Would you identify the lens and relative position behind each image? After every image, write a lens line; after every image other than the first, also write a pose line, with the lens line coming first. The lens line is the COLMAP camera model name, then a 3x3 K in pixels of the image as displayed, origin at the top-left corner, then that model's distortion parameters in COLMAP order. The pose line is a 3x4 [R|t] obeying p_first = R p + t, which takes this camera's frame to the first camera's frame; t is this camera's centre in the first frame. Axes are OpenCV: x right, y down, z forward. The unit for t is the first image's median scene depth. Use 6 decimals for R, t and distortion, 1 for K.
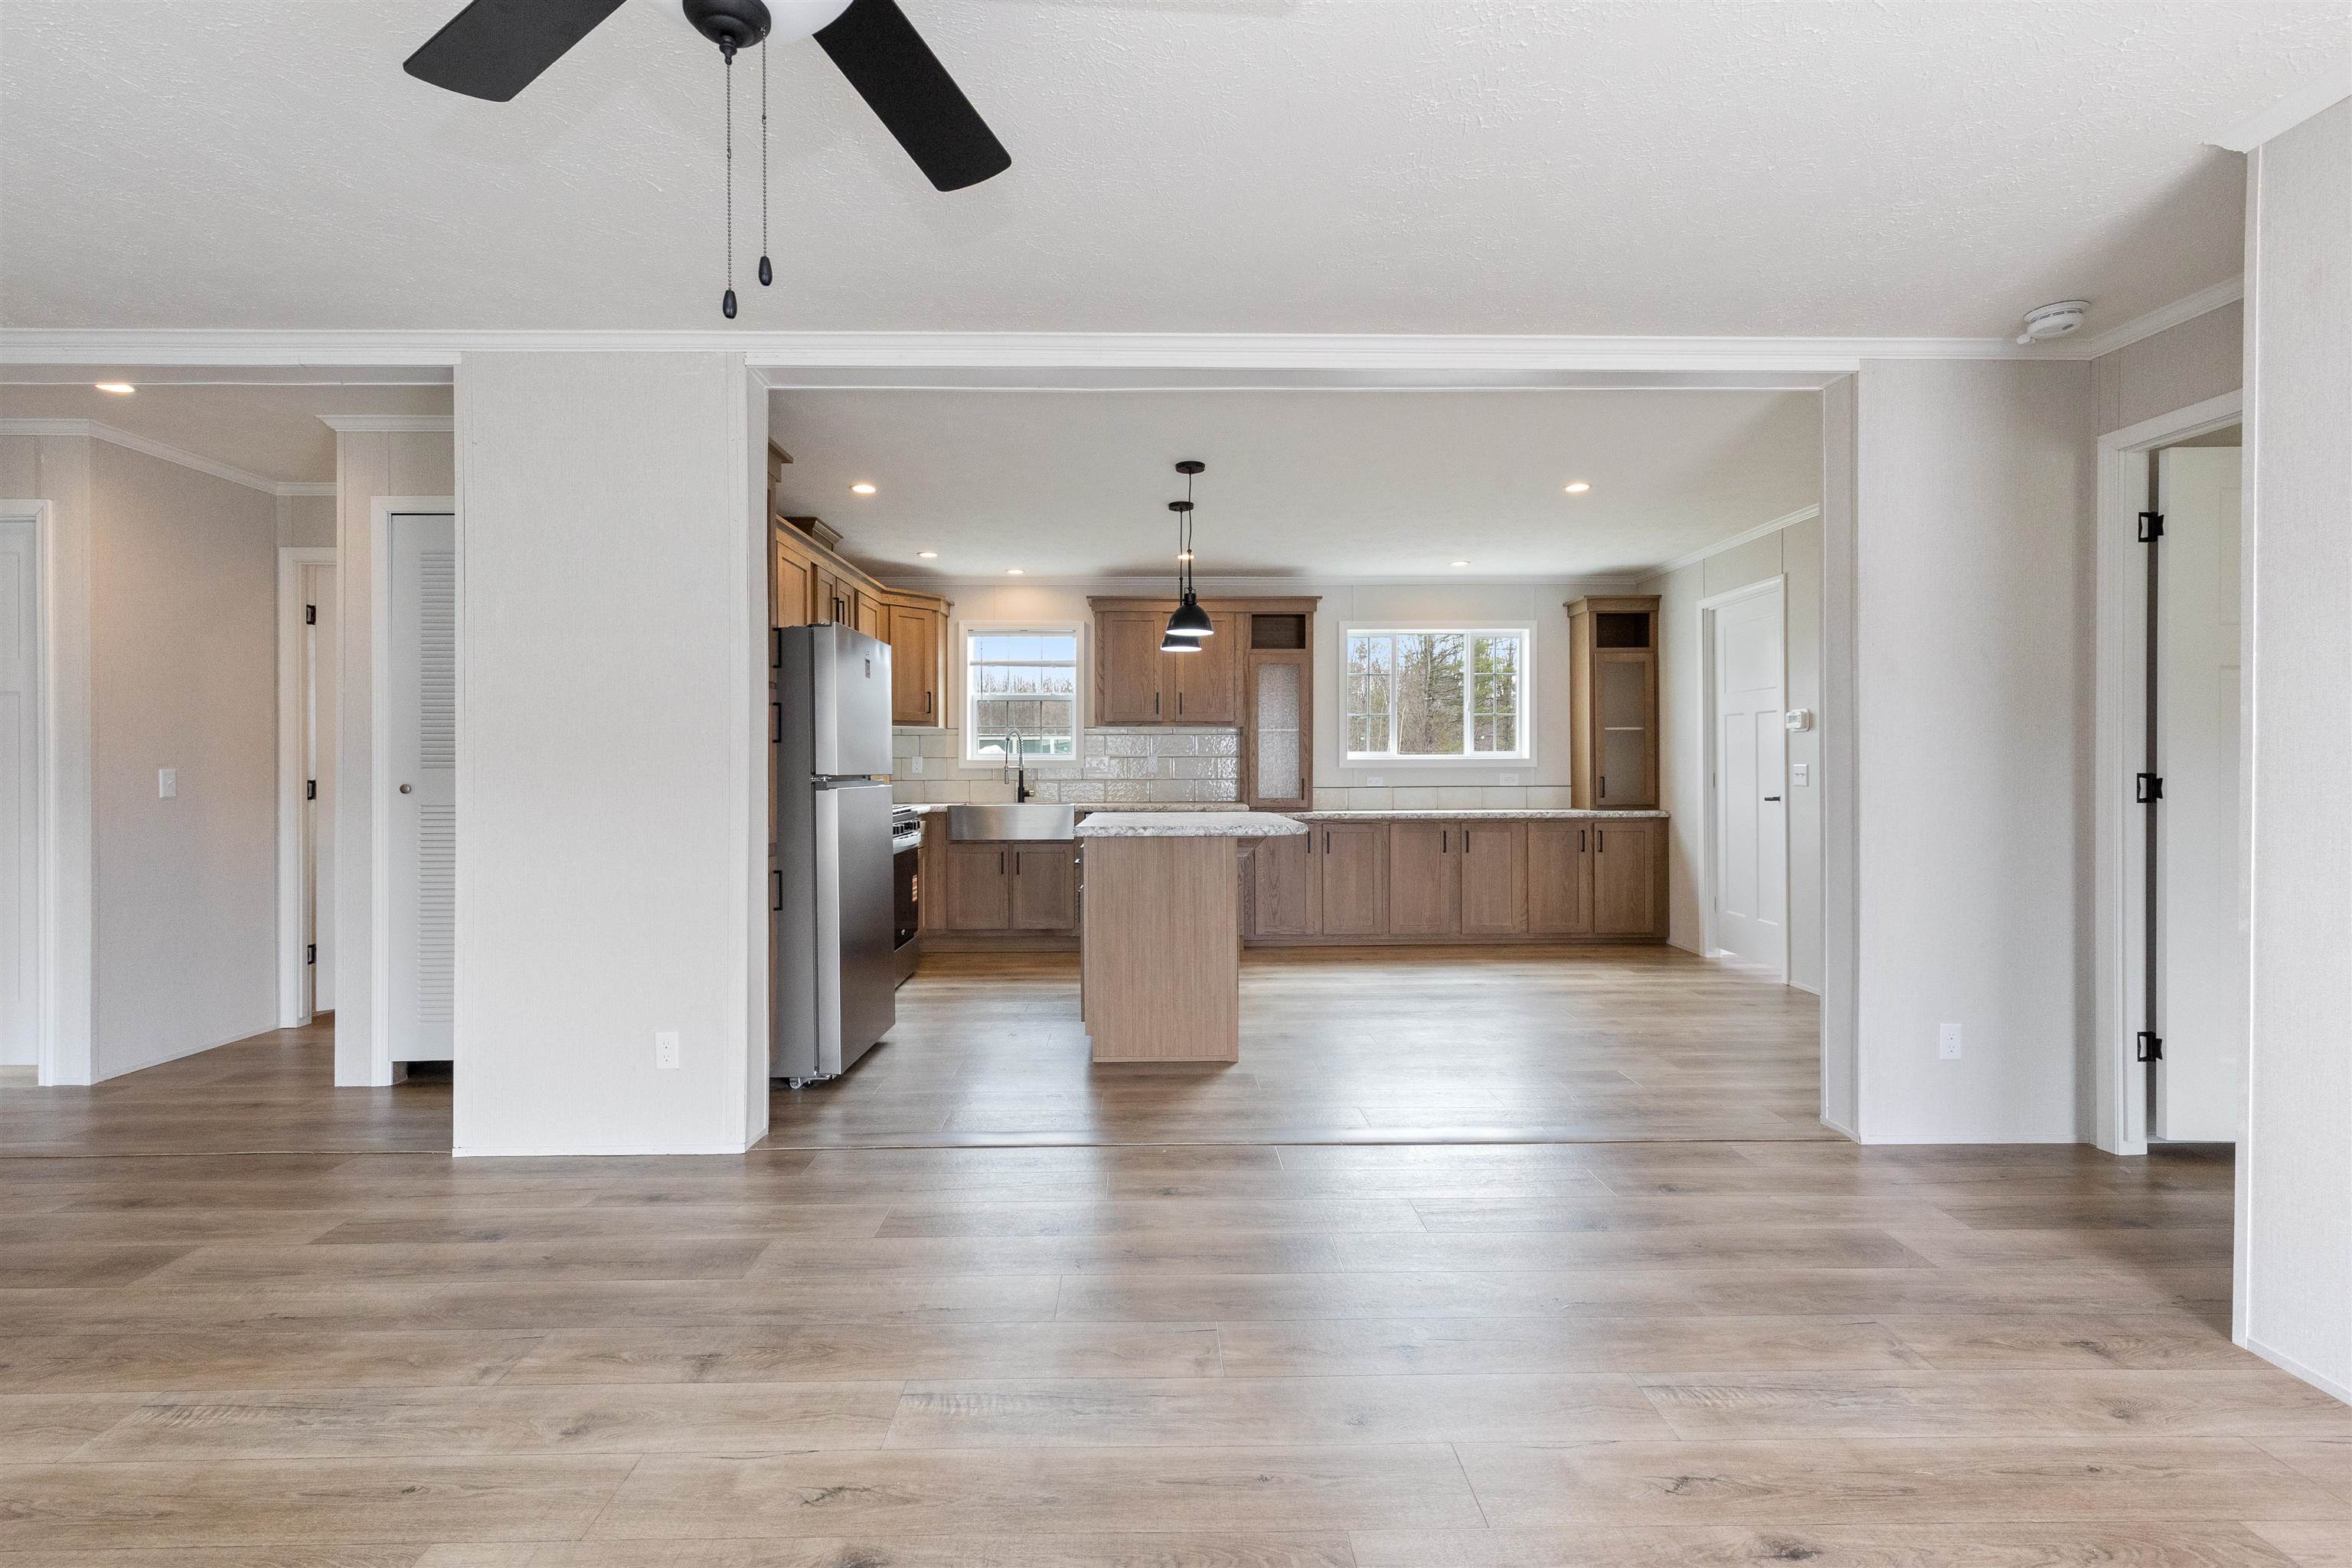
lens RADIAL K [[1056.8, 0, 1169.0], [0, 1056.8, 769.4], [0, 0, 1]] dist [0.003713, 0.000582]
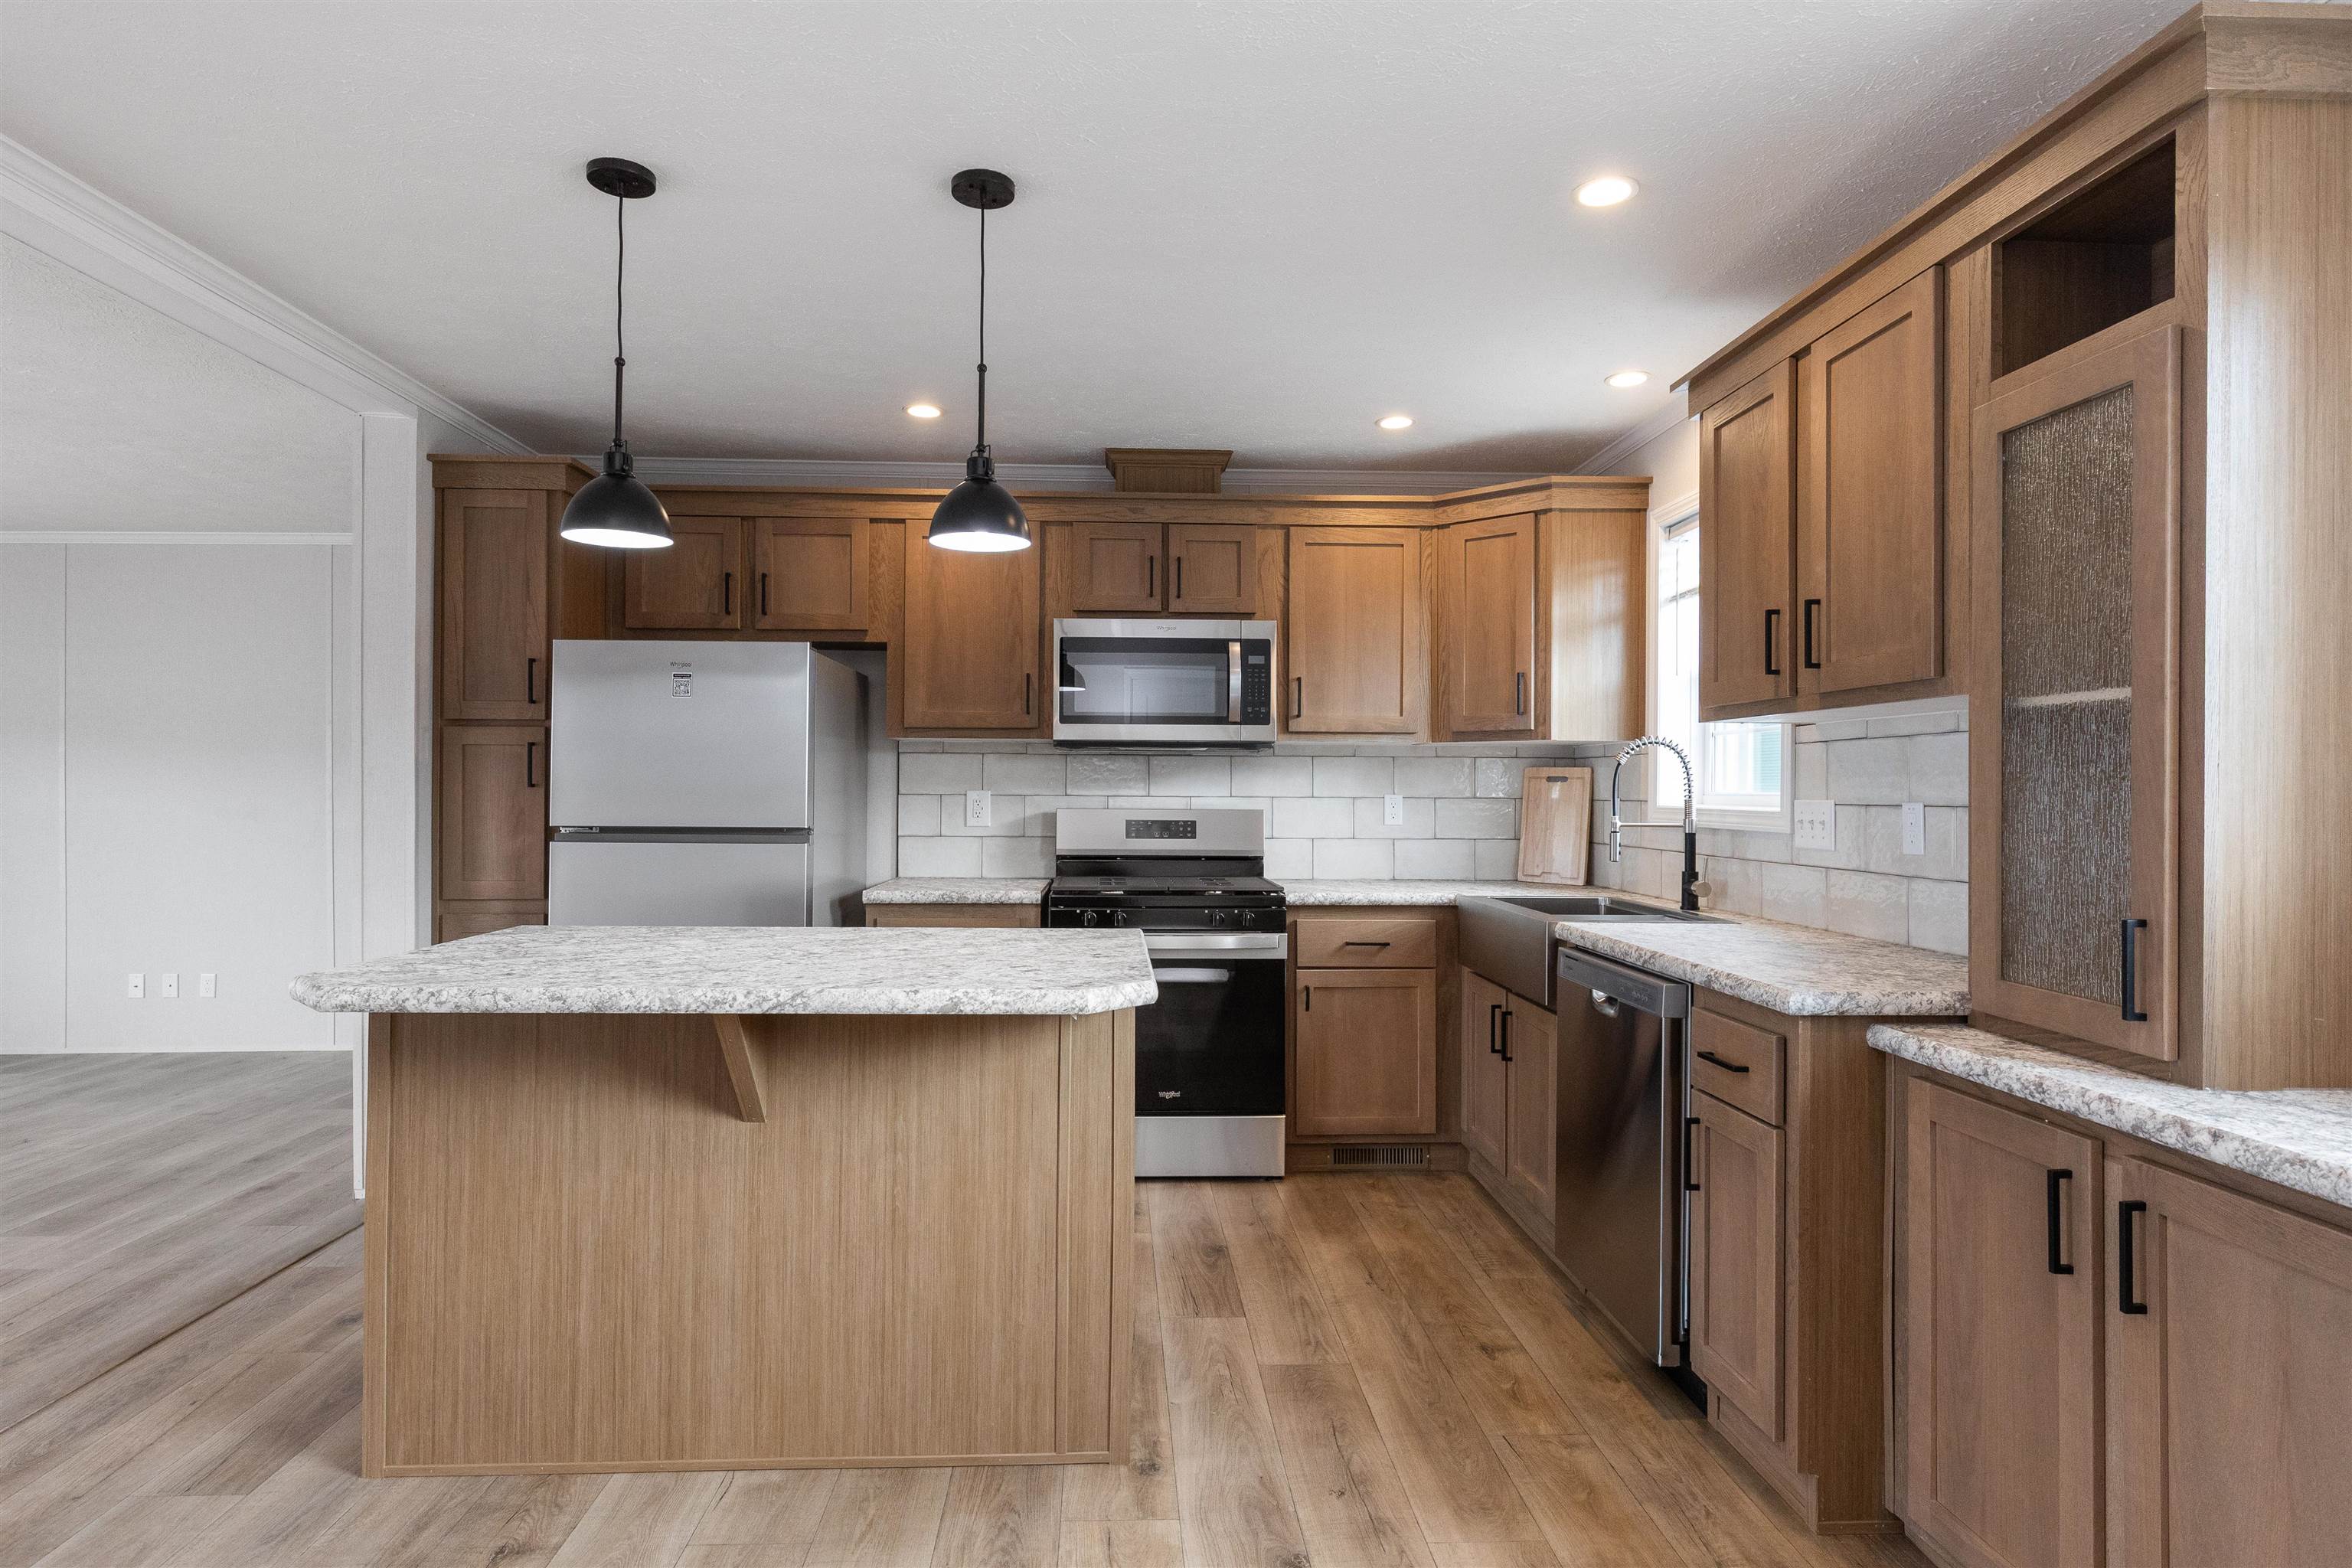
lens RADIAL K [[1255.7, 0, 1166.1], [0, 1255.7, 788.4], [0, 0, 1]] dist [0.001841, -0.000203]
pose [[0.026087, 0.000709, -0.999659, 0.379055], [-0.009362, 0.999956, 0.000465, -0.015930], [0.999616, 0.009347, 0.026092, 0.813772]]
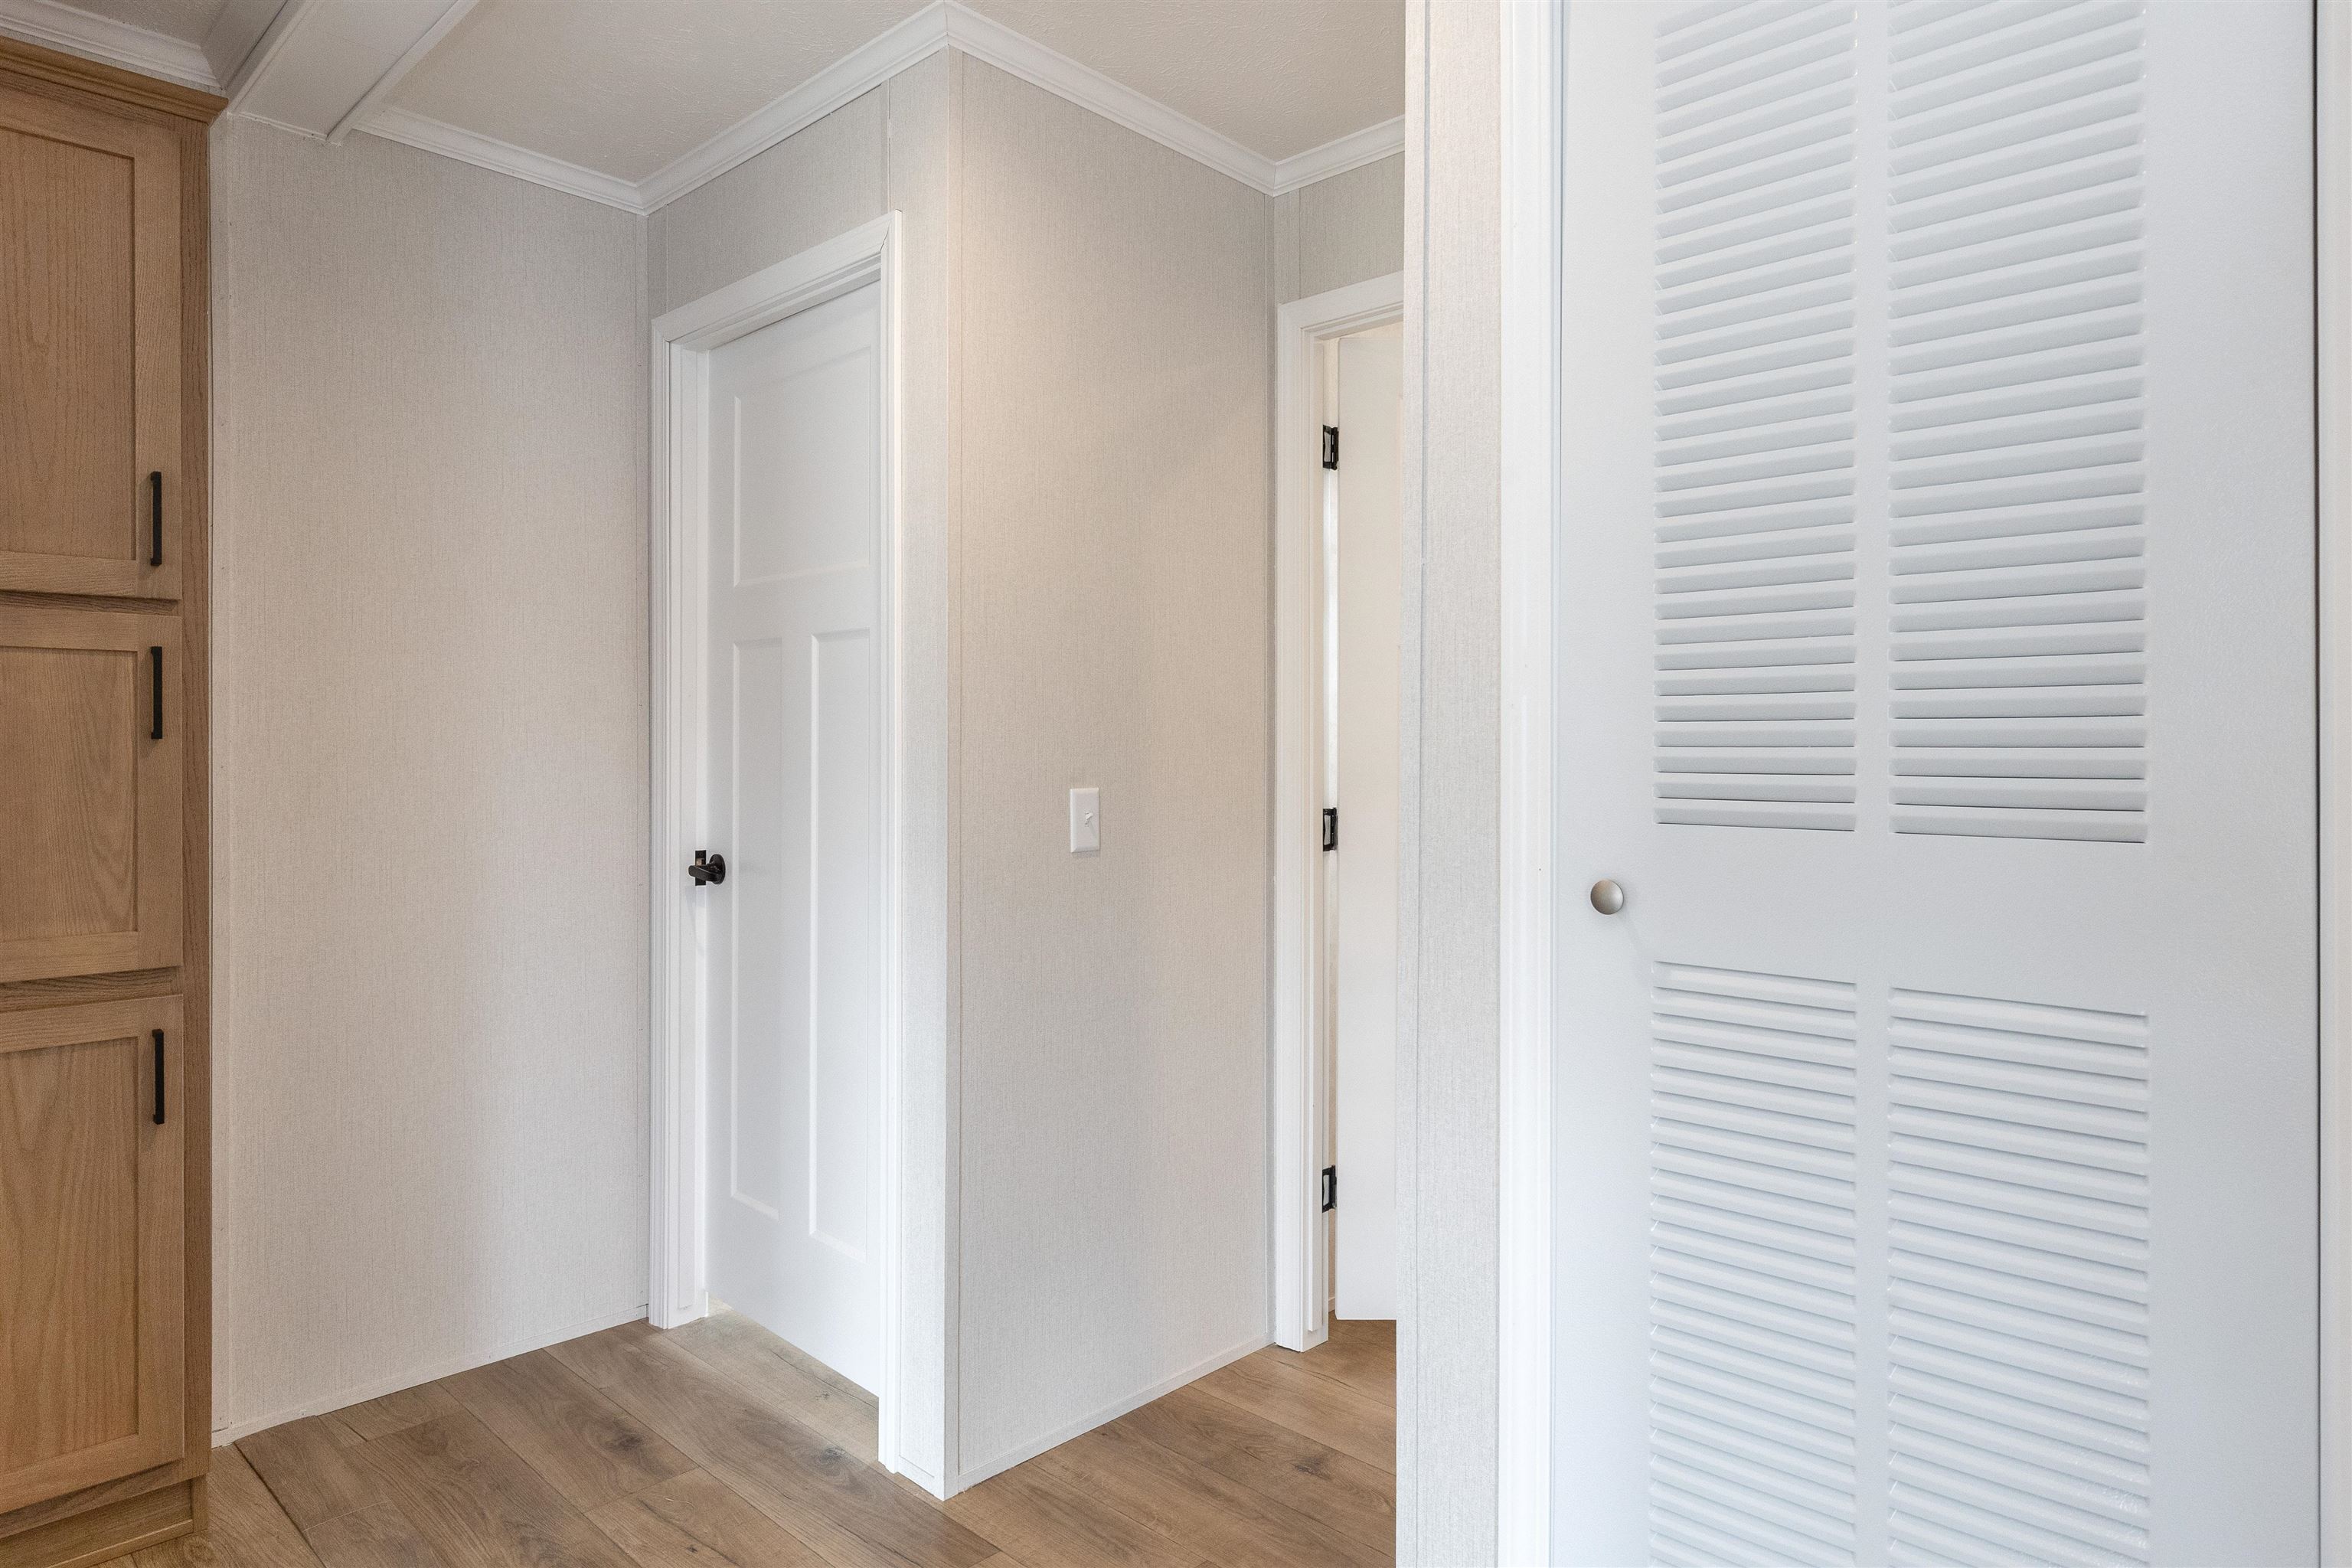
lens RADIAL K [[1385.1, 0, 1172.4], [0, 1385.1, 760.9], [0, 0, 1]] dist [0.000400, -0.000106]
pose [[0.702696, 0.008186, -0.711443, -0.308566], [-0.003437, 0.999961, 0.008111, -0.010574], [0.711482, -0.003254, 0.702697, 0.379841]]
